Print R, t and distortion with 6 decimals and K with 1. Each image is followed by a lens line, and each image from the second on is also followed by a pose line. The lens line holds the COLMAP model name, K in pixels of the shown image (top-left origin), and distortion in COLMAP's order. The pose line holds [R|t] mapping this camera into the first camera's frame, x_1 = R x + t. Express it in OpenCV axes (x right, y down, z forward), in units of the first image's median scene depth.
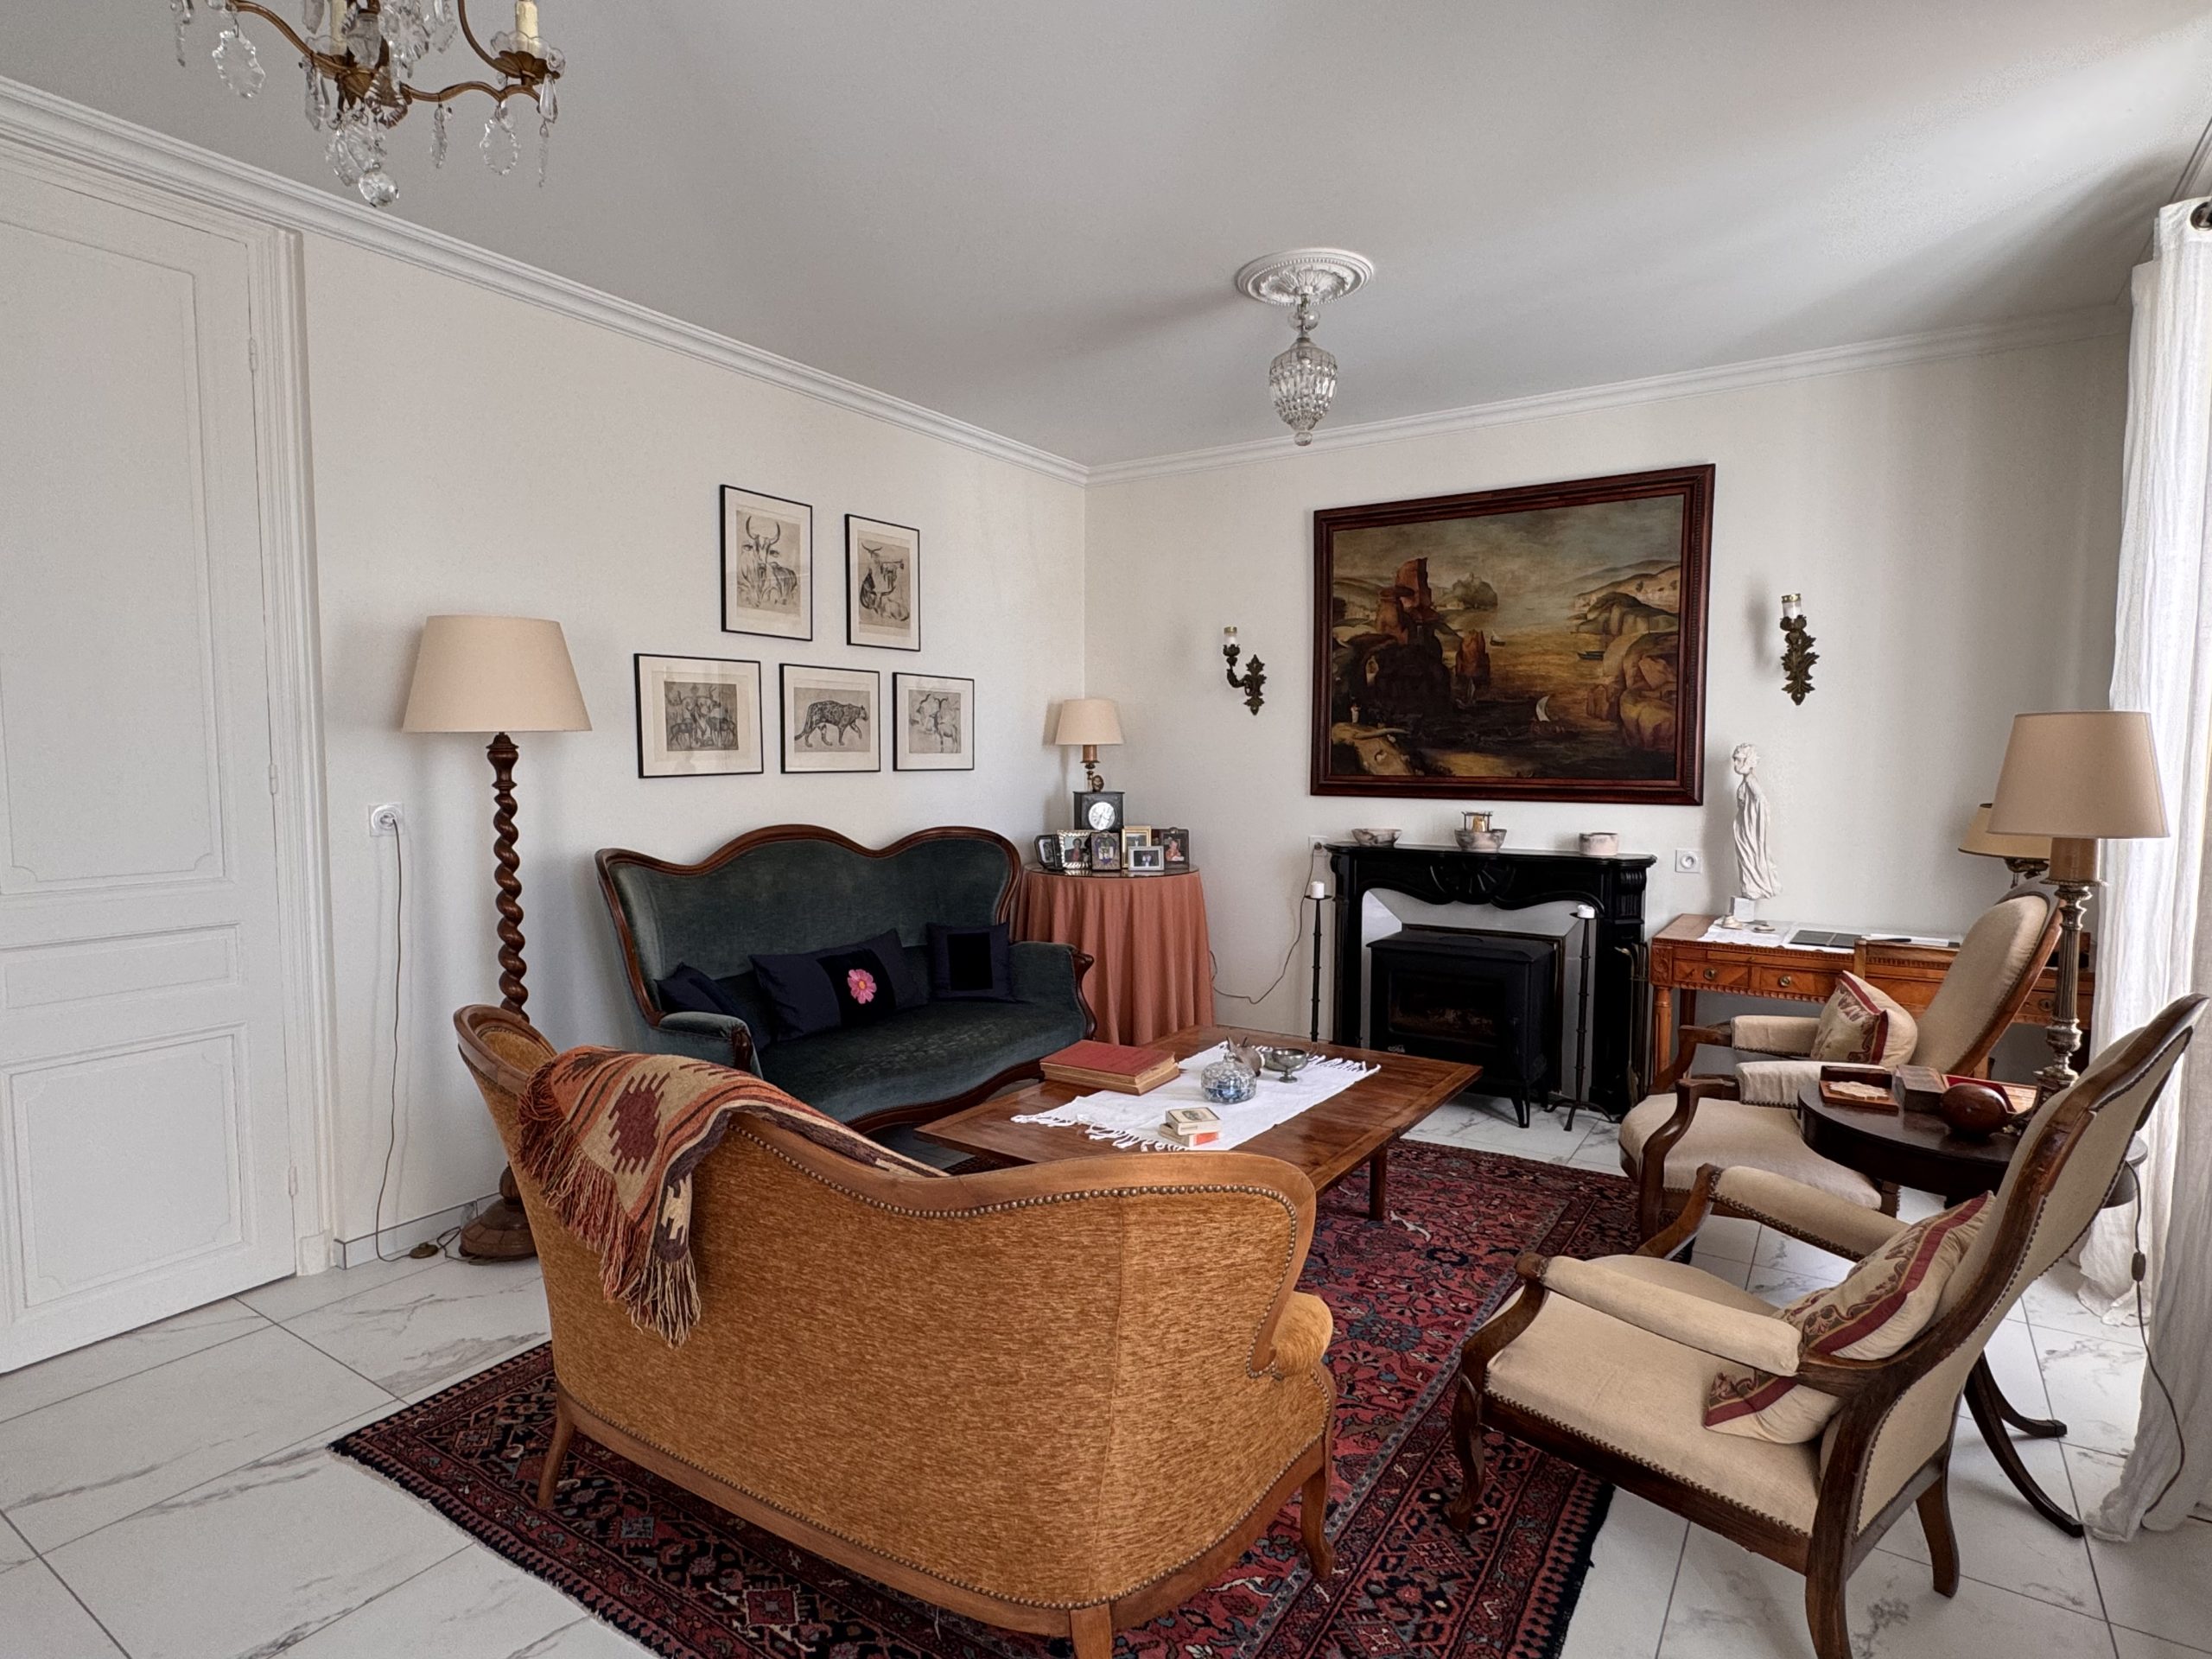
lens RADIAL K [[1161.0, 0, 1106.0], [0, 1161.0, 829.5], [0, 0, 1]] dist [-0.002104, -0.000757]
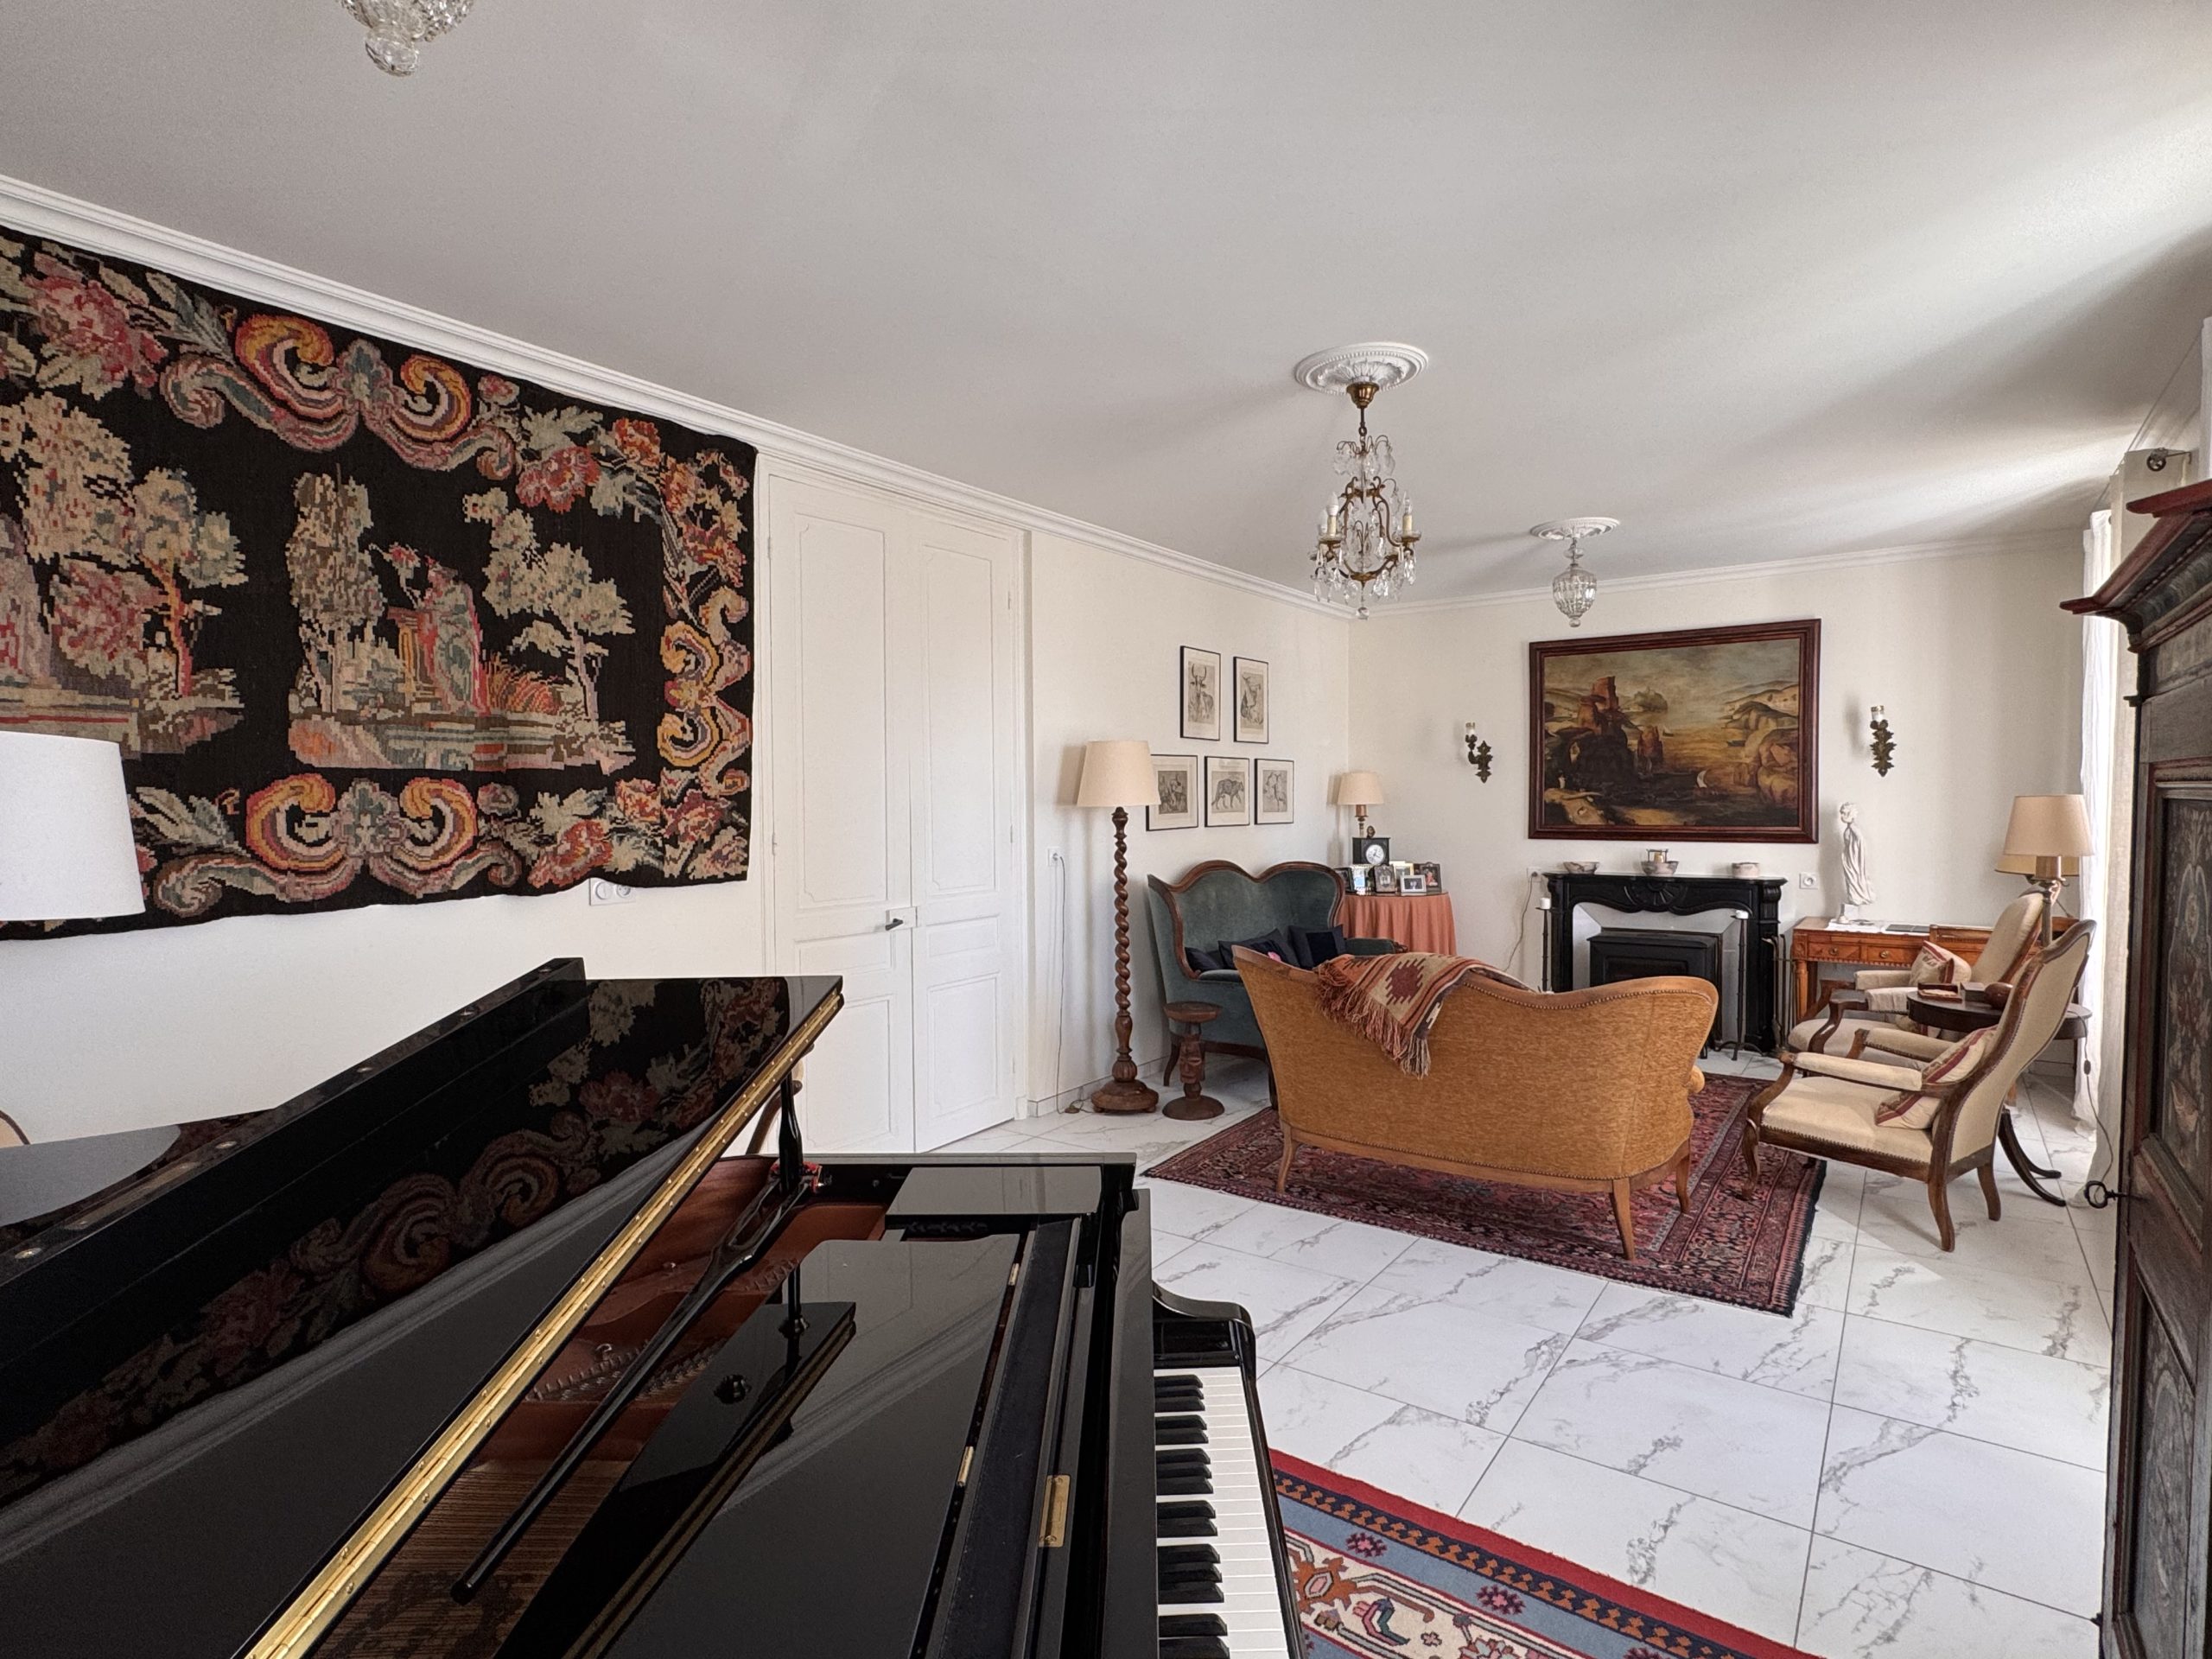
lens RADIAL K [[1127.2, 0, 1106.0], [0, 1127.2, 829.5], [0, 0, 1]] dist [-0.001167, 0.000887]
pose [[0.999071, -0.007985, -0.042351, -0.334092], [0.006301, 0.999190, -0.039740, 0.012707], [0.042634, 0.039436, 0.998312, -0.479113]]
